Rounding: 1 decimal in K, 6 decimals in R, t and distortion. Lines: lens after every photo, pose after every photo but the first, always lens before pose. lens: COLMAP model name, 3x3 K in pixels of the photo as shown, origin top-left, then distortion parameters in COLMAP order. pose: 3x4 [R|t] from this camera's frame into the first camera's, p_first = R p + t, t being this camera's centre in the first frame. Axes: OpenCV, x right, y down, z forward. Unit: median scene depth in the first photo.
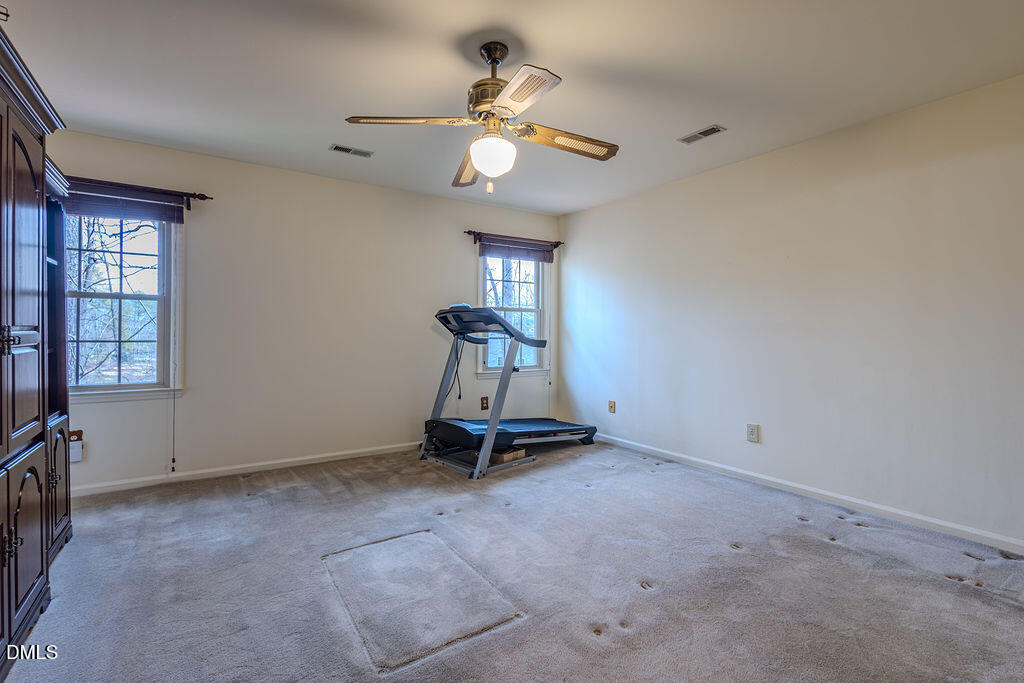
lens RADIAL K [[468.9, 0, 508.5], [0, 468.9, 332.8], [0, 0, 1]] dist [0.001080, -0.000727]
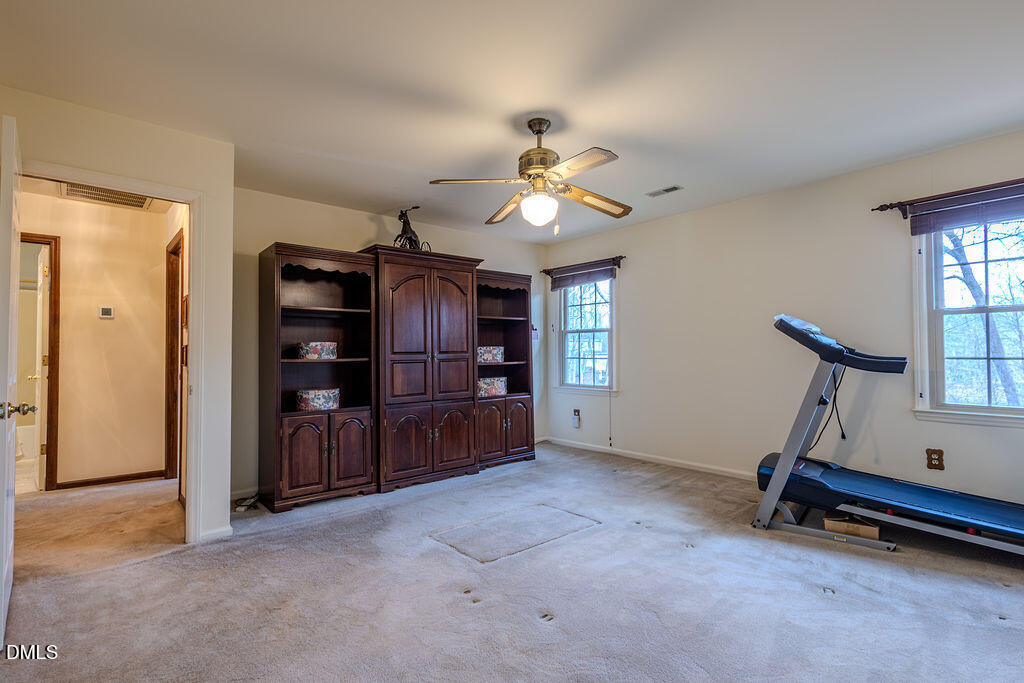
lens RADIAL K [[468.9, 0, 501.5], [0, 468.9, 344.2], [0, 0, 1]] dist [0.001080, -0.000727]
pose [[0.140760, -0.023742, -0.989759, 0.683628], [0.008011, 0.999707, -0.022841, 0.002610], [0.990011, -0.004714, 0.140909, 0.428879]]
